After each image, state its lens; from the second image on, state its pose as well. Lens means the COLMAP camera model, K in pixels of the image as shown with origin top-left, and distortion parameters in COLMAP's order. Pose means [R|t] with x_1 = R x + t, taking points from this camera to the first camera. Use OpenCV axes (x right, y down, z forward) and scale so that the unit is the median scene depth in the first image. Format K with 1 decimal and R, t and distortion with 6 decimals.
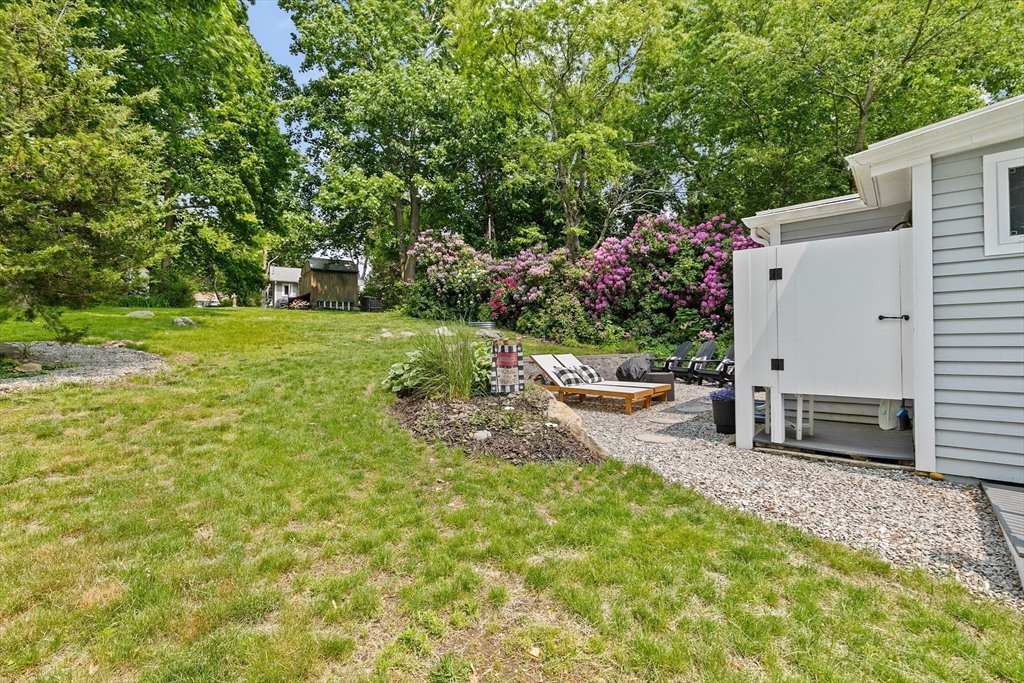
lens RADIAL K [[459.1, 0, 507.5], [0, 459.1, 340.8], [0, 0, 1]] dist [0.004440, 0.000588]
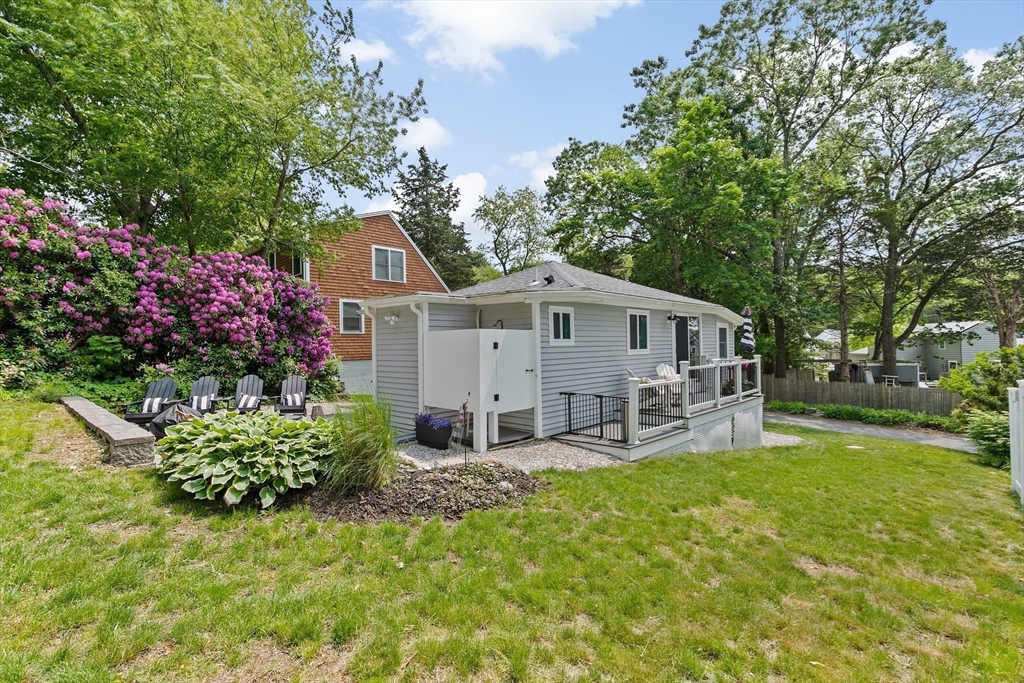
lens RADIAL K [[468.6, 0, 508.3], [0, 468.6, 344.2], [0, 0, 1]] dist [0.005075, 0.000740]
pose [[0.042029, 0.010039, 0.999066, -0.268048], [0.003694, 0.999941, -0.010203, -0.029942], [-0.999110, 0.004120, 0.041989, 0.198046]]
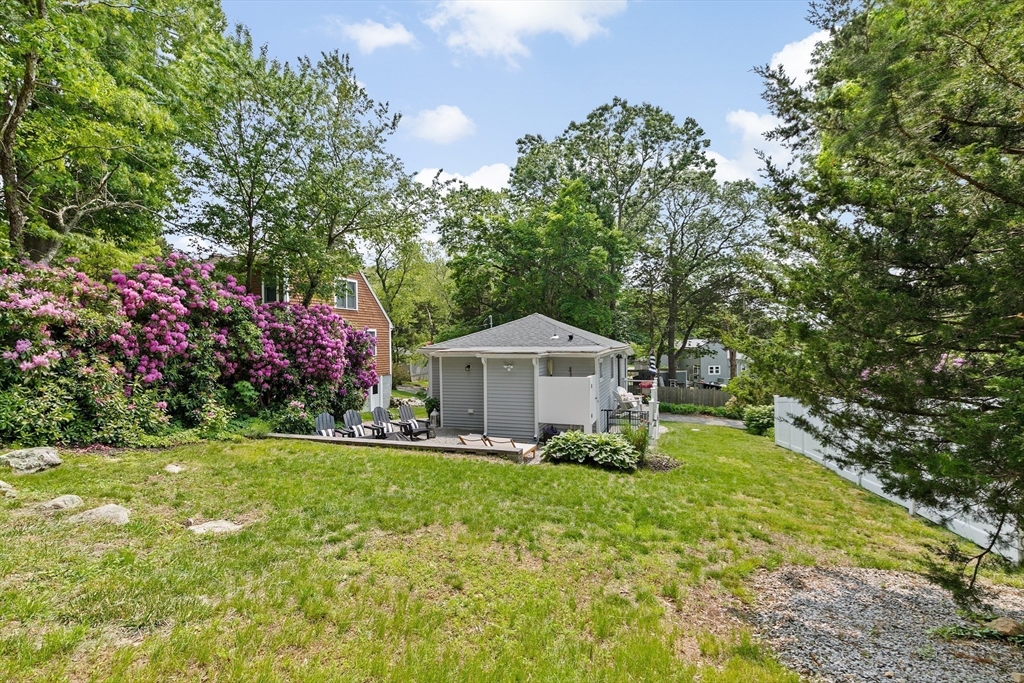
lens RADIAL K [[456.6, 0, 512.3], [0, 456.6, 345.8], [0, 0, 1]] dist [0.004052, 0.000133]
pose [[-0.370113, 0.008613, 0.928947, -0.452644], [0.001127, 0.999960, -0.008823, -0.086939], [-0.928986, -0.002219, -0.370108, 0.585611]]
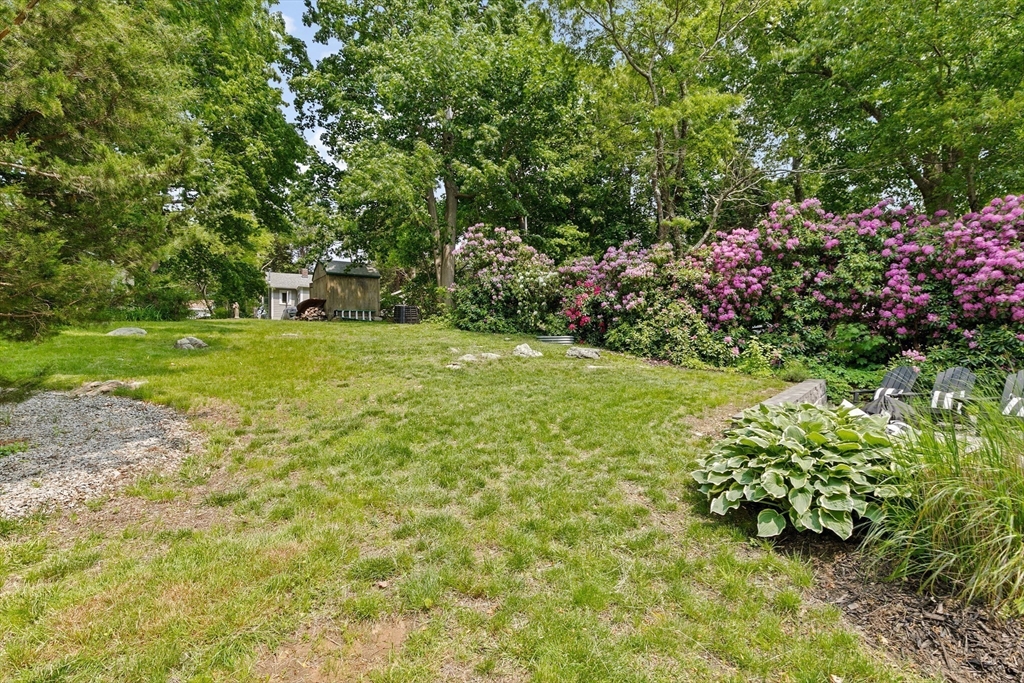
lens RADIAL K [[463.9, 0, 507.1], [0, 463.9, 338.2], [0, 0, 1]] dist [0.000077, 0.000509]
pose [[0.999632, -0.008748, 0.025686, -0.149534], [0.009215, 0.999793, -0.018112, -0.021269], [-0.025523, 0.018342, 0.999506, 0.169423]]
